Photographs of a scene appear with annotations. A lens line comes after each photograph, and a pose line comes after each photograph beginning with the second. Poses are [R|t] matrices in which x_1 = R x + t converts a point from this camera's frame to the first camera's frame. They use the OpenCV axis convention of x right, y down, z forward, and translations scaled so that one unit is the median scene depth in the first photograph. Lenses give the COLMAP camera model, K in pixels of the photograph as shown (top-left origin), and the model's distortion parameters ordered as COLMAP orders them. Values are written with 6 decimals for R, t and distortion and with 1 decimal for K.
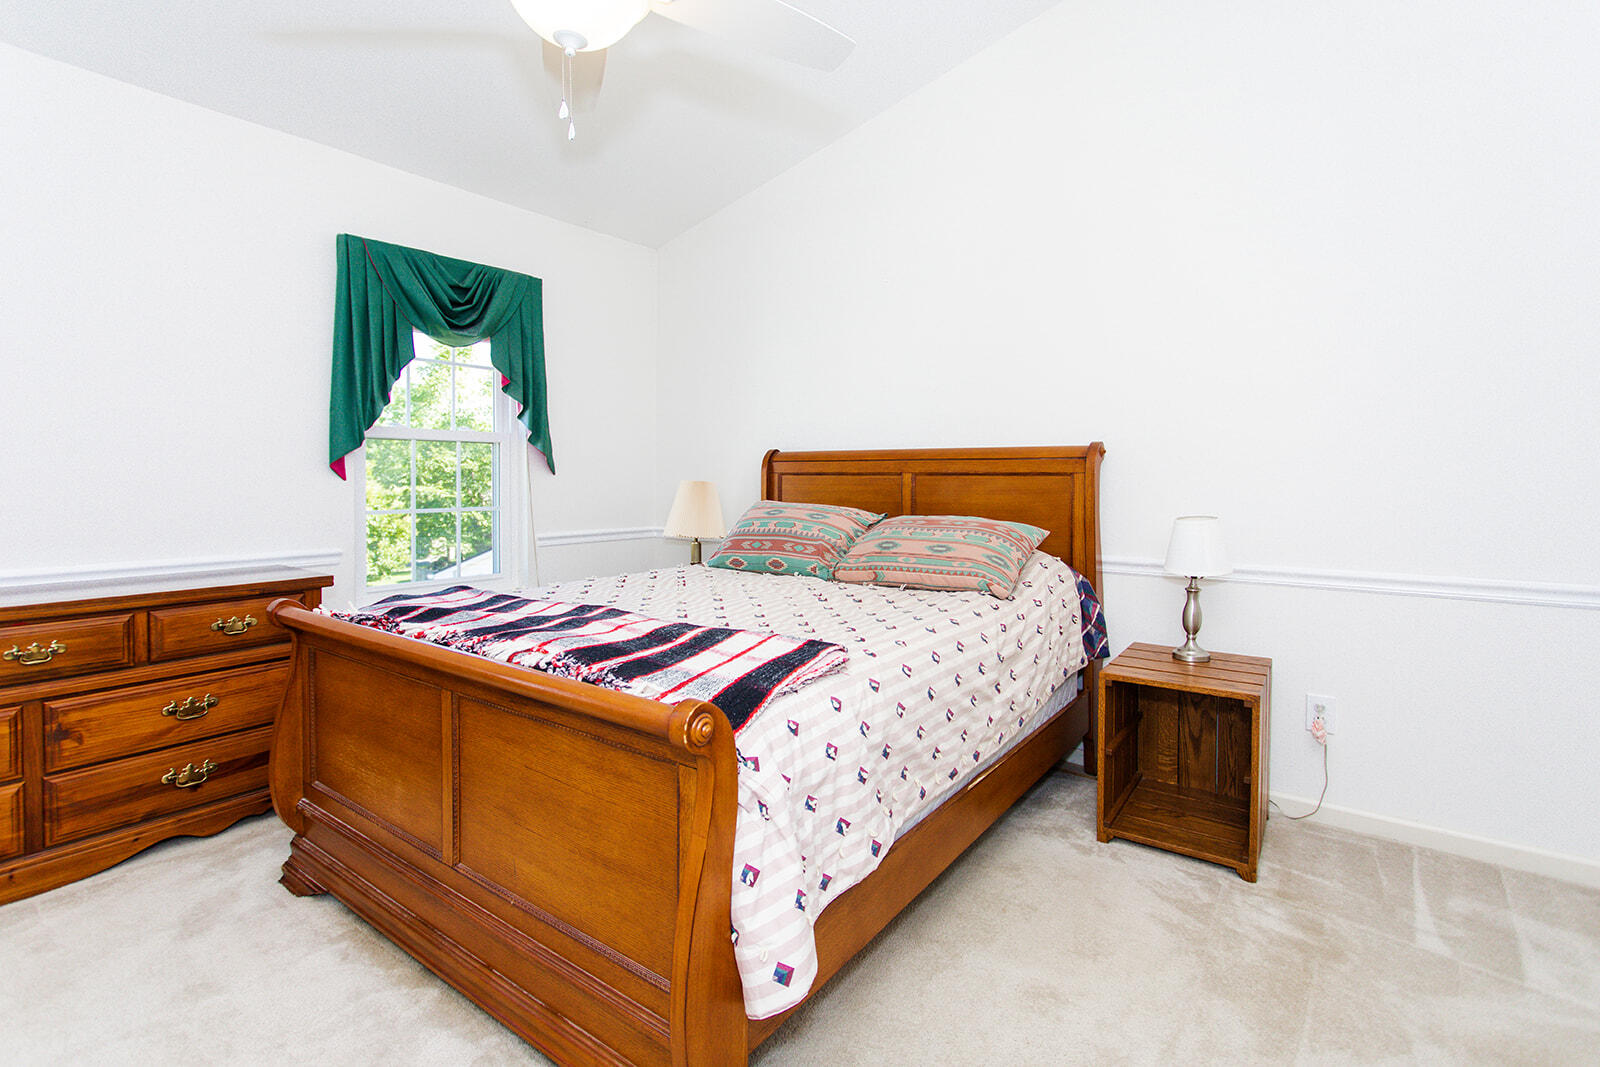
lens RADIAL K [[765.5, 0, 798.6], [0, 765.5, 502.6], [0, 0, 1]] dist [0.002456, -0.000231]
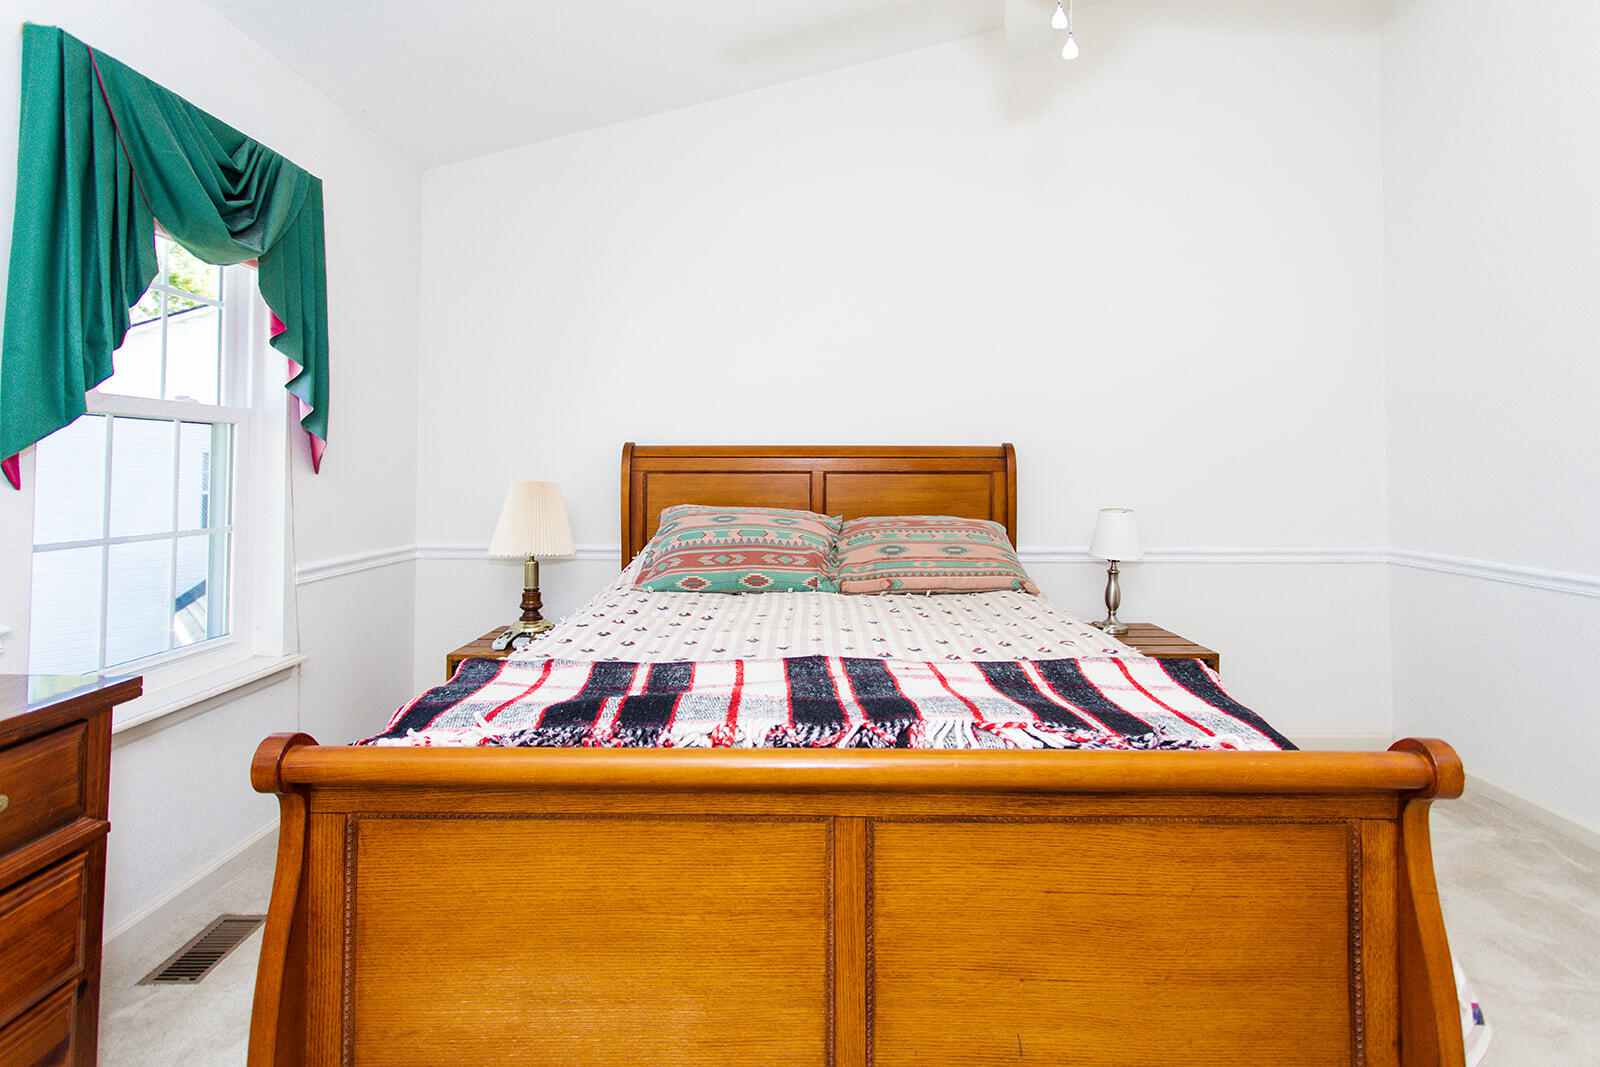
lens RADIAL K [[784.1, 0, 800.3], [0, 784.1, 455.9], [0, 0, 1]] dist [0.002041, -0.000335]
pose [[0.805416, 0.008301, 0.592651, -0.502563], [0.021249, 0.998855, -0.042868, -0.018770], [-0.592328, 0.047119, 0.804318, 0.269751]]
